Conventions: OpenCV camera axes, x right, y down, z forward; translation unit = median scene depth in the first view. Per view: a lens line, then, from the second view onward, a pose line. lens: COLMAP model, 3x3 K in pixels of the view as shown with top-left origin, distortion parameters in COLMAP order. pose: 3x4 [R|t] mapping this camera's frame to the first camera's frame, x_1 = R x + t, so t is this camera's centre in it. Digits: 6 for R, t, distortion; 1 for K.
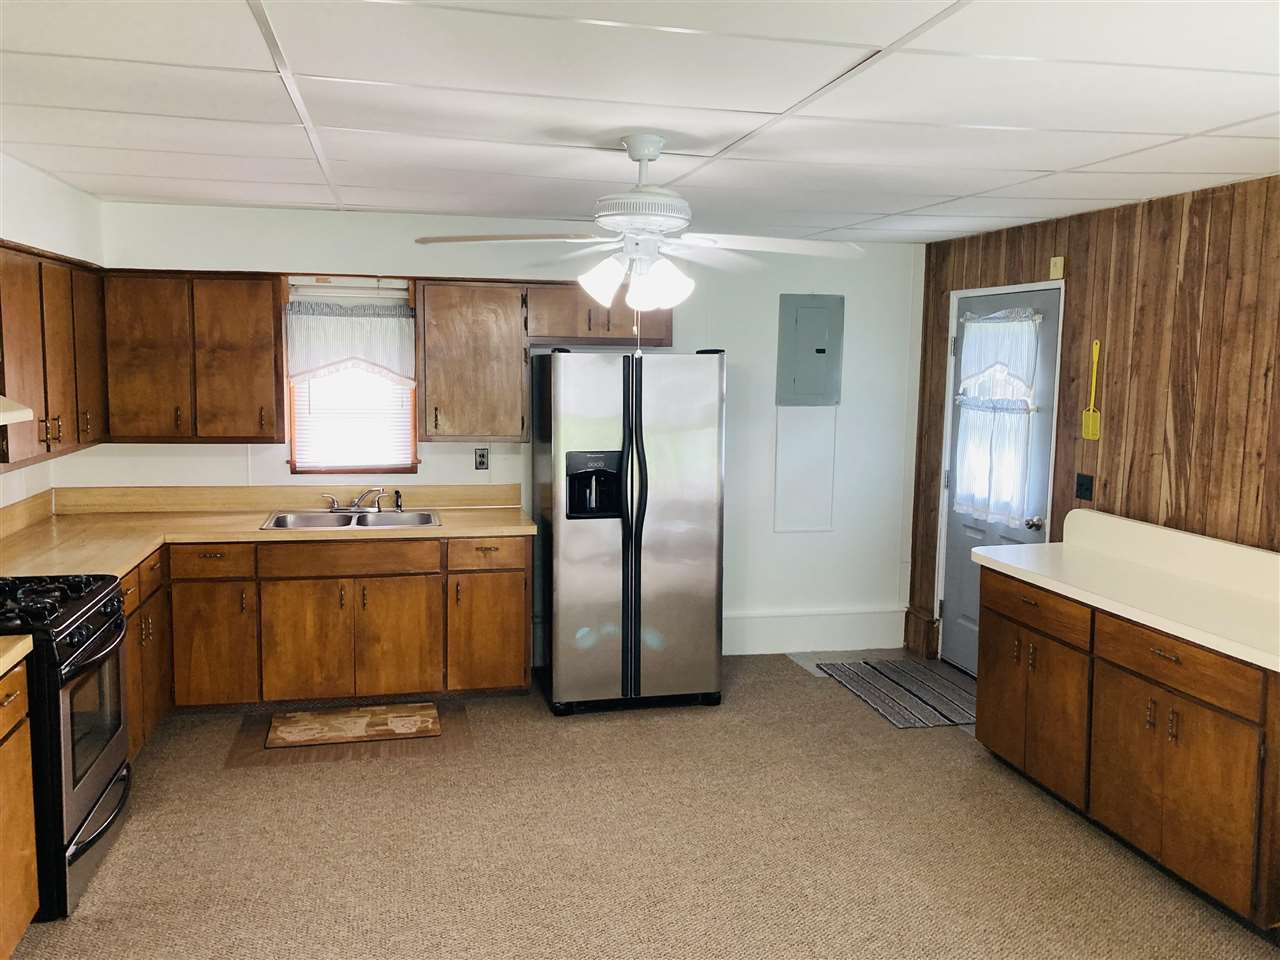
lens RADIAL K [[1061.0, 0, 639.6], [0, 1061.0, 478.2], [0, 0, 1]] dist [0.042543, -0.038371]
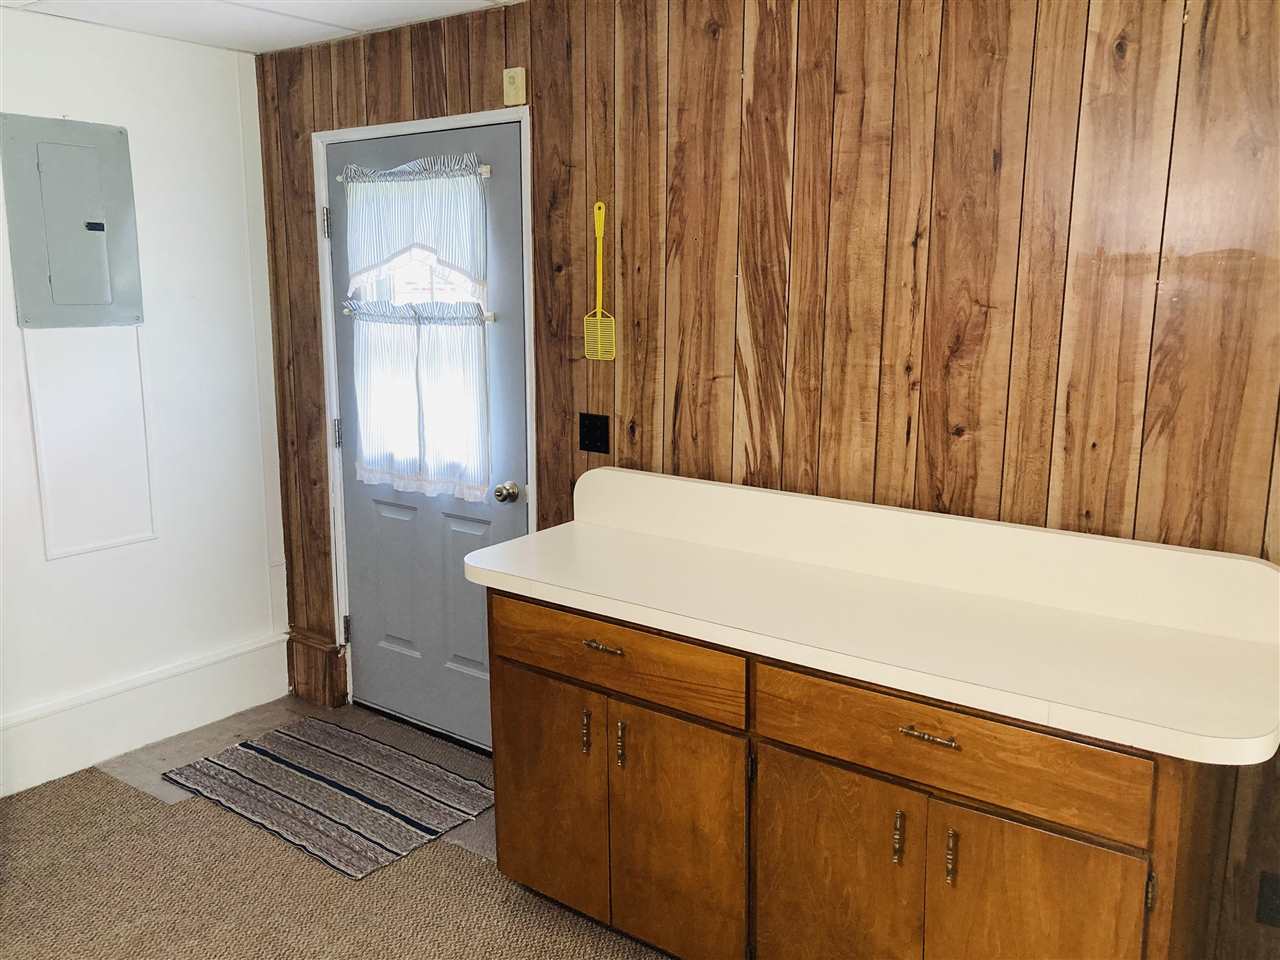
lens RADIAL K [[1061.0, 0, 639.5], [0, 1061.0, 472.8], [0, 0, 1]] dist [0.042543, -0.038371]
pose [[0.770767, -0.126136, 0.624506, 0.030773], [0.082728, 0.991722, 0.098201, -0.030151], [-0.631723, -0.024026, 0.774822, 0.498298]]
